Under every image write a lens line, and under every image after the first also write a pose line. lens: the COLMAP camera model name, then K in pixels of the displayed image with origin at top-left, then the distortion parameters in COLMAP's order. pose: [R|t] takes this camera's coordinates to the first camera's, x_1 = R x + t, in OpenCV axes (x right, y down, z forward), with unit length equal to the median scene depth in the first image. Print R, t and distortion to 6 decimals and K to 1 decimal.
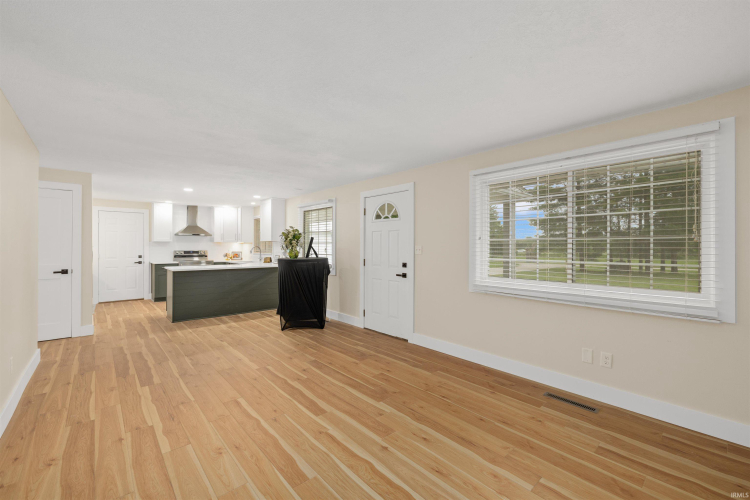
lens RADIAL K [[322.4, 0, 373.4], [0, 322.4, 247.5], [0, 0, 1]] dist [-0.000707, 0.000292]
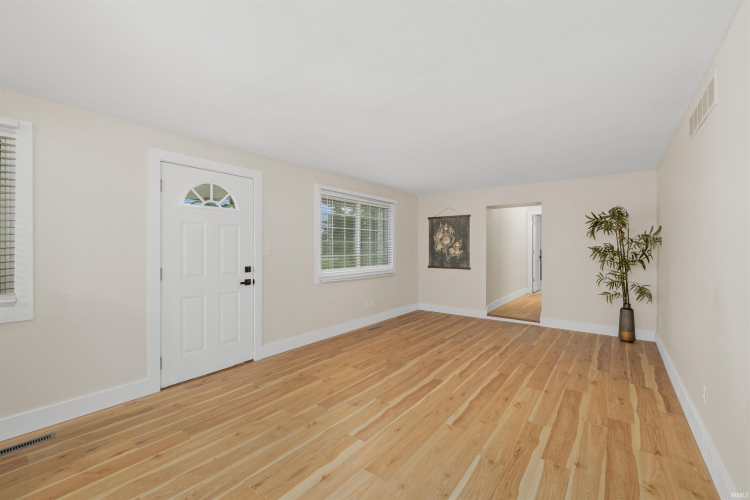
lens RADIAL K [[322.4, 0, 373.6], [0, 322.4, 246.7], [0, 0, 1]] dist [-0.000707, 0.000292]
pose [[-0.212752, -0.001196, 0.977105, -1.113210], [0.002216, 0.999996, 0.001707, -0.004392], [-0.977104, 0.002529, -0.212749, 1.263418]]
